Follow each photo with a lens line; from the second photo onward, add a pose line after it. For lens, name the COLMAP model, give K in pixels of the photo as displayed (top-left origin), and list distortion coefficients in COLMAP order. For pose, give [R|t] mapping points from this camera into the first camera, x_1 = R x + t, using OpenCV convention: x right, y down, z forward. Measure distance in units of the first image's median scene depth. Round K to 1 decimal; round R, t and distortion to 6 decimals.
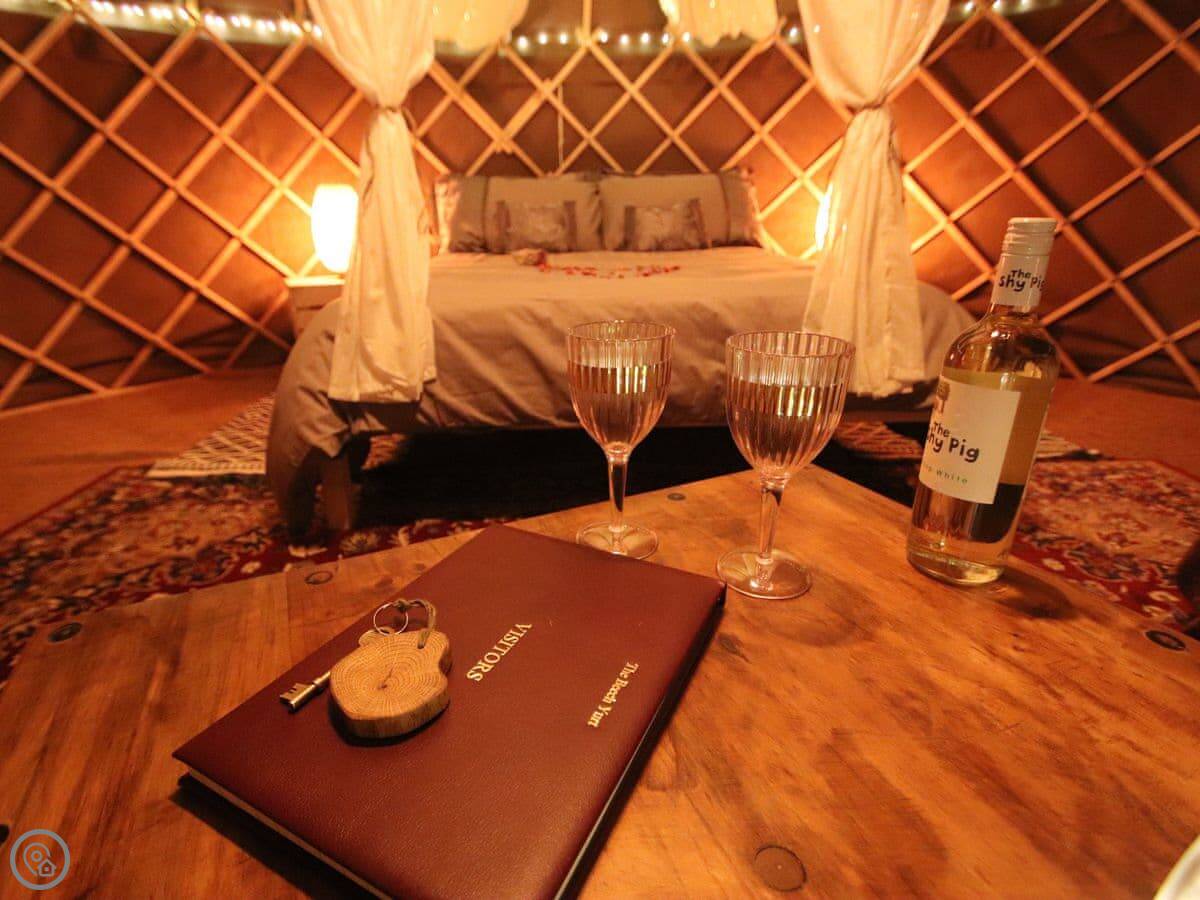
lens RADIAL K [[620.7, 0, 580.6], [0, 620.7, 452.9], [0, 0, 1]] dist [-0.002563, -0.003836]
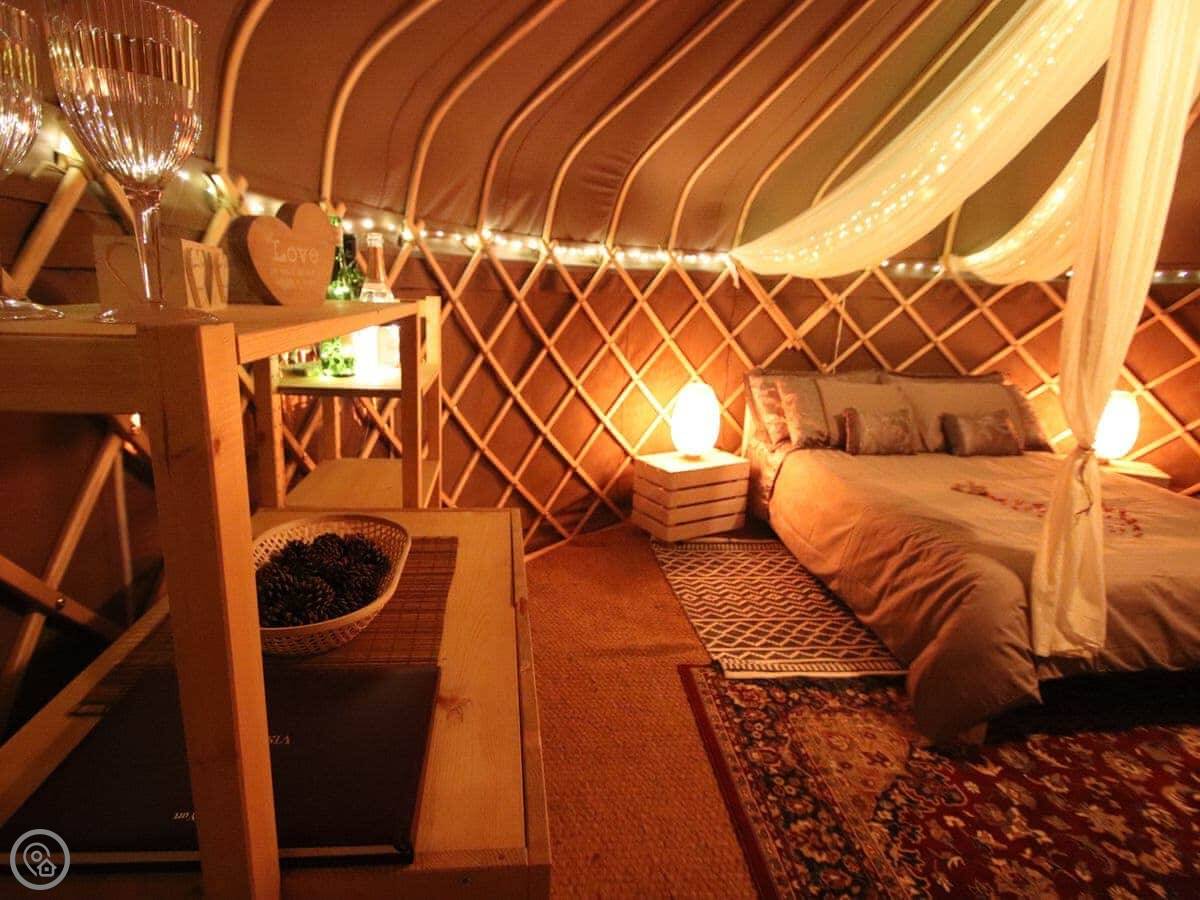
lens RADIAL K [[620.7, 0, 562.5], [0, 620.7, 449.0], [0, 0, 1]] dist [-0.002563, -0.003836]
pose [[0.998606, 0.031950, 0.042013, -0.621002], [-0.026609, 0.992167, -0.122052, -0.140775], [-0.045584, 0.120764, 0.991634, -0.130889]]
